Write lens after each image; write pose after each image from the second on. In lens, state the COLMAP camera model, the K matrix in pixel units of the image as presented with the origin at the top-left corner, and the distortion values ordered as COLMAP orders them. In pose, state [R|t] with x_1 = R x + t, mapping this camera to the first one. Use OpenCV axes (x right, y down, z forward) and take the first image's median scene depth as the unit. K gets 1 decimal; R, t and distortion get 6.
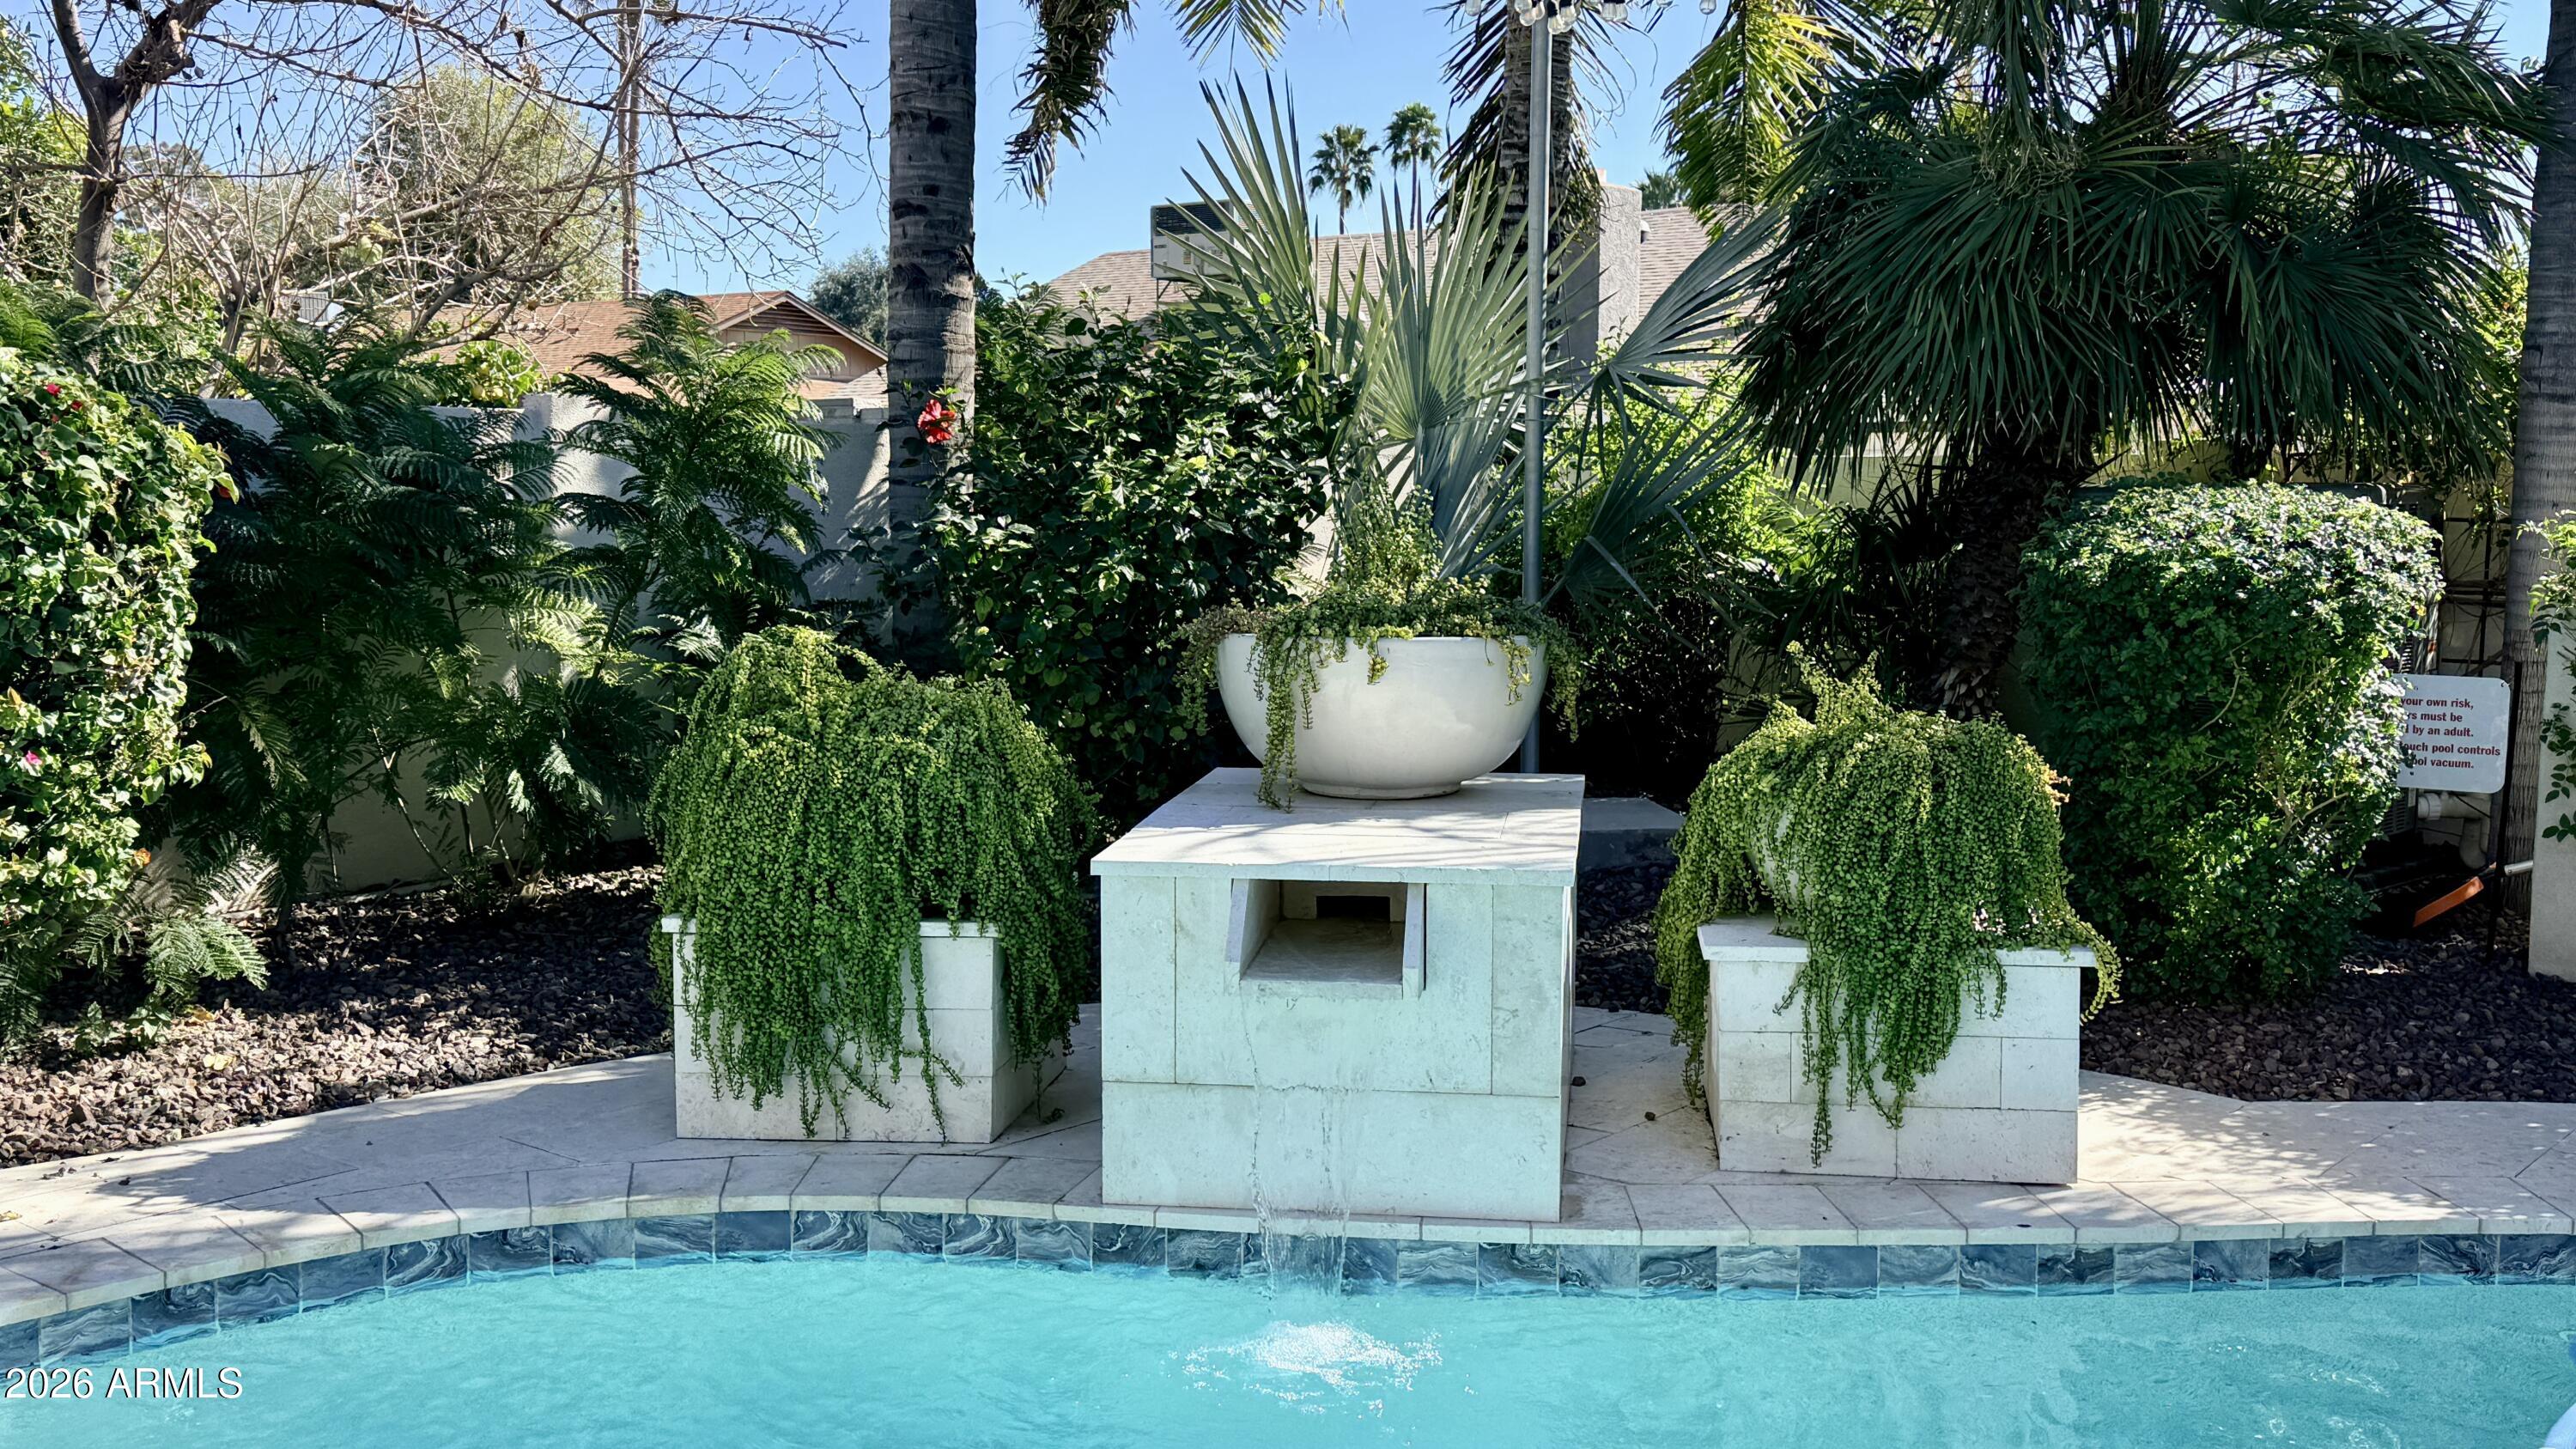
lens RADIAL K [[2557.4, 0, 1288.0], [0, 2557.4, 724.5], [0, 0, 1]] dist [0.159896, -0.001370]
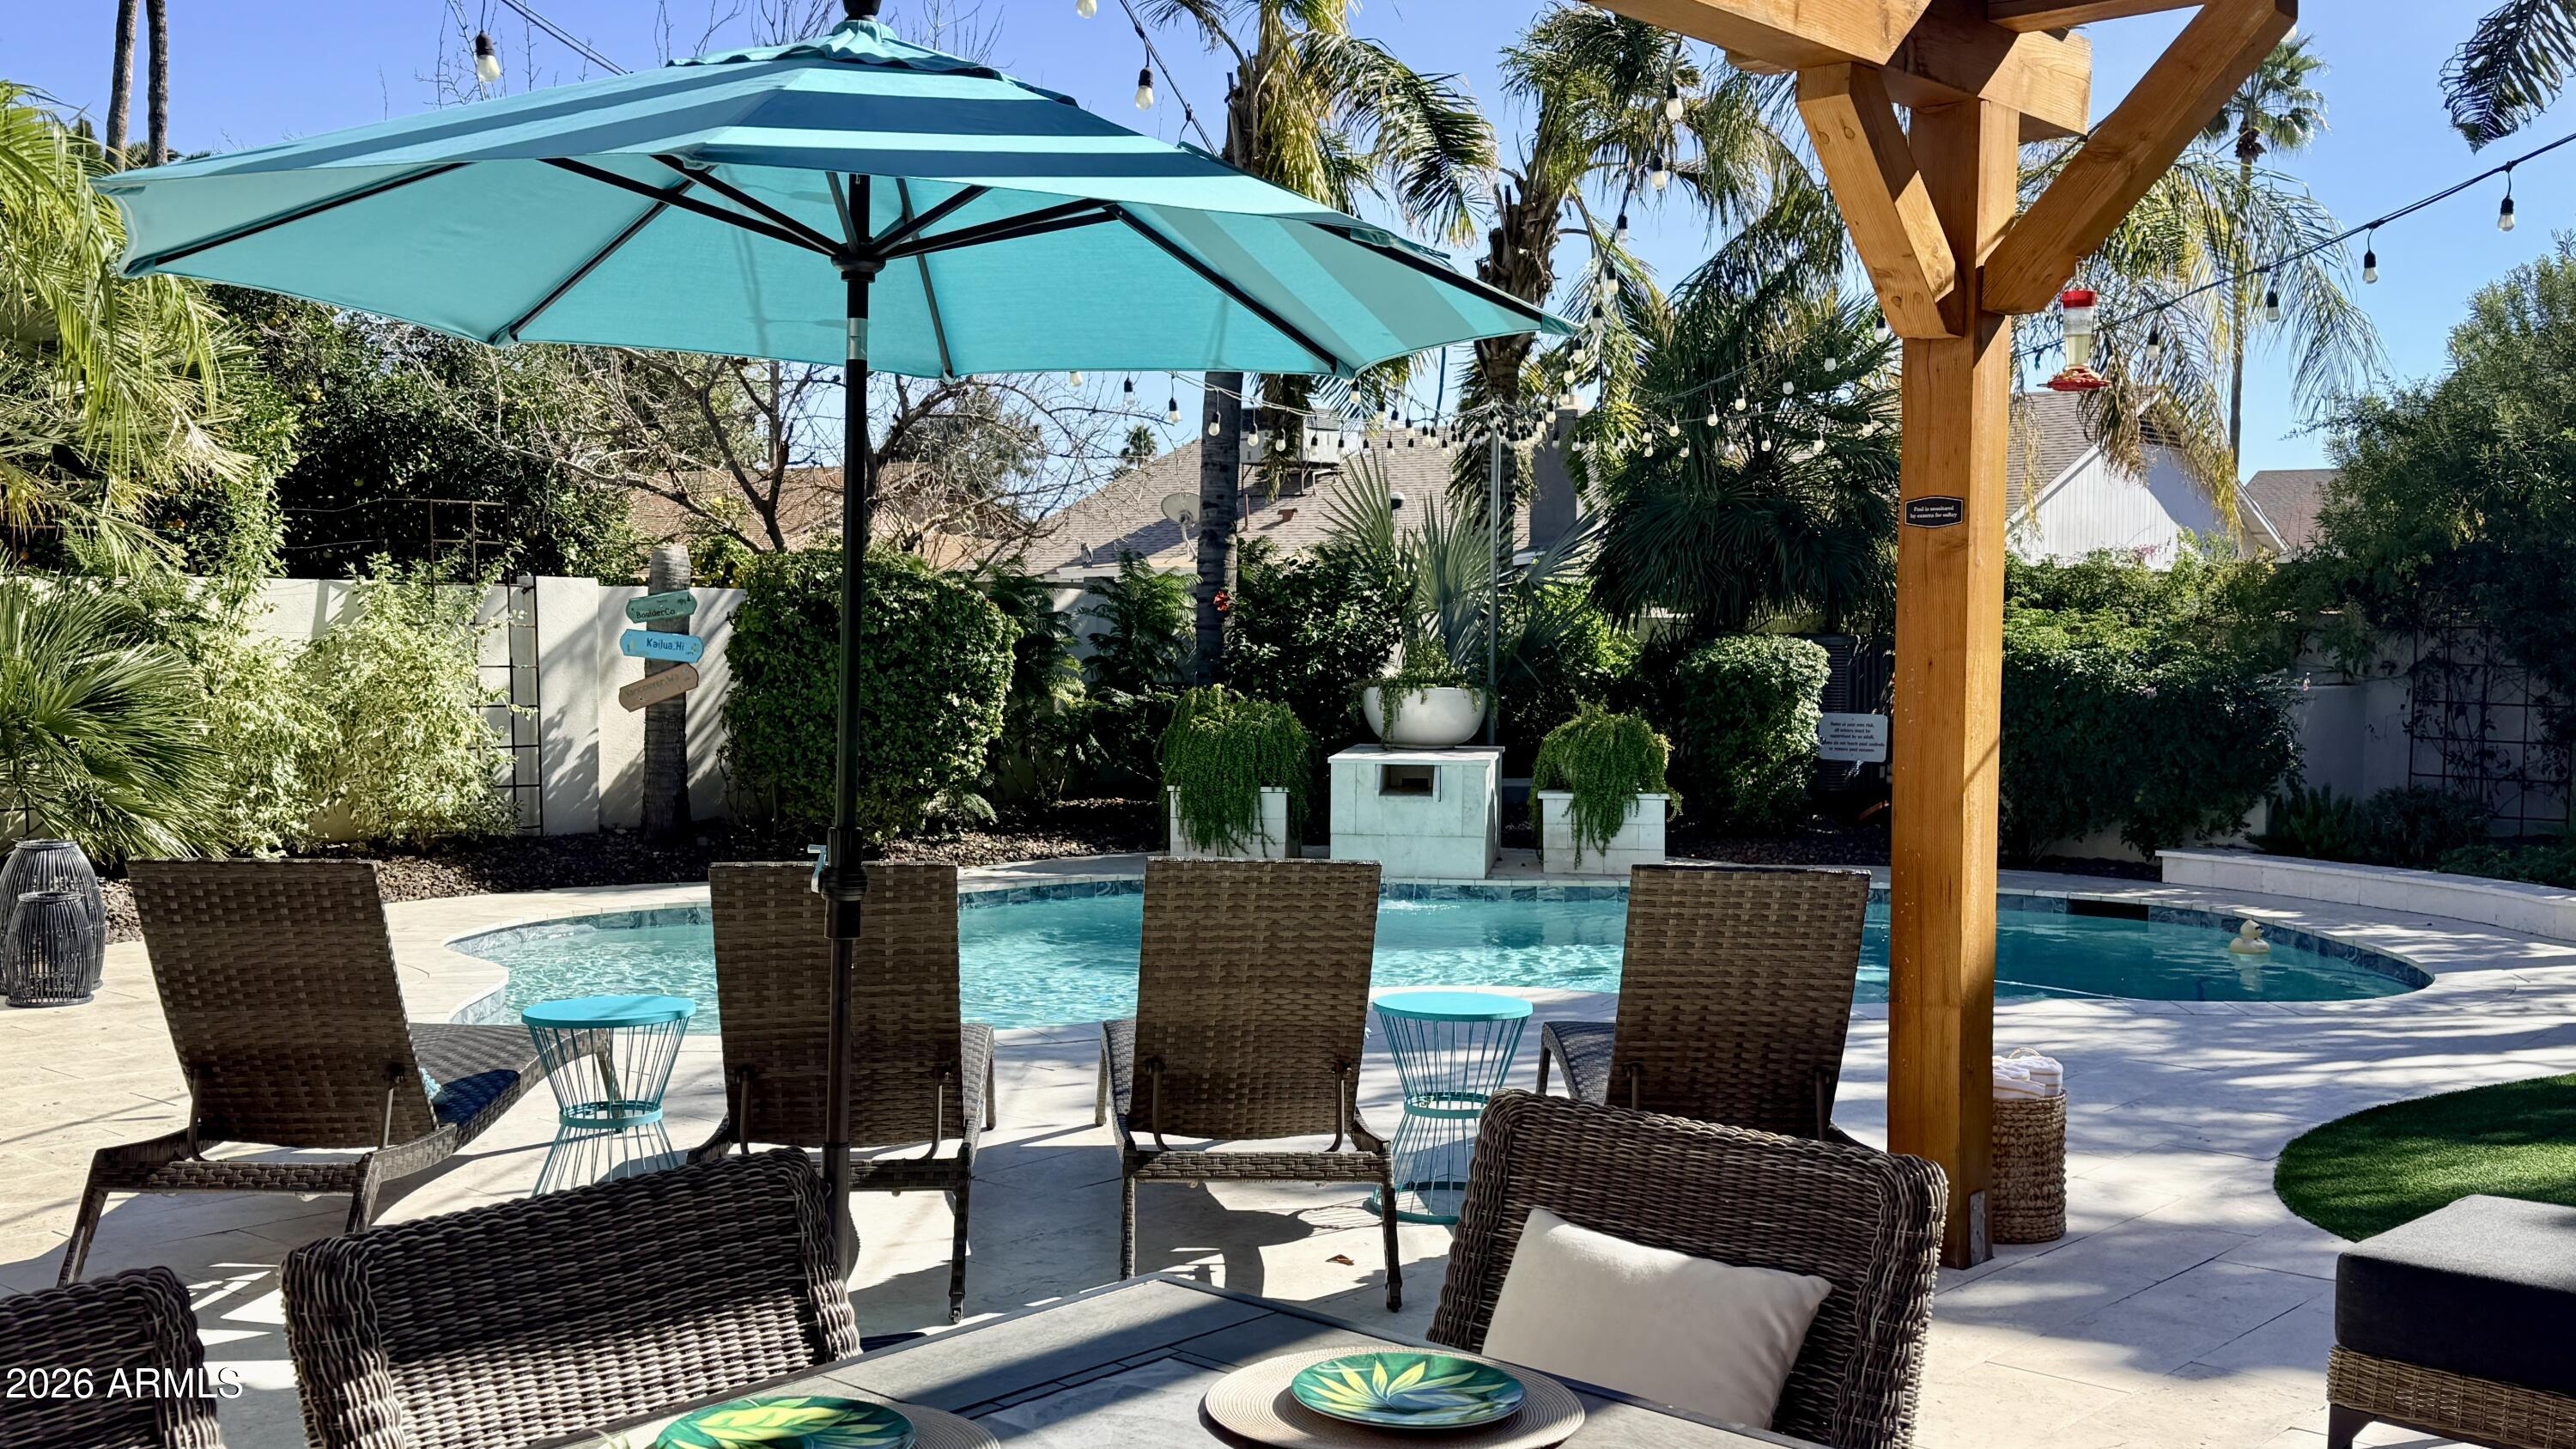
lens RADIAL K [[2557.4, 0, 1288.0], [0, 2557.4, 724.5], [0, 0, 1]] dist [0.159896, -0.001370]
pose [[0.999907, 0.006179, -0.012134, -0.069221], [-0.006792, 0.998671, -0.051099, 0.131195], [0.011802, 0.051177, 0.998620, -1.557247]]
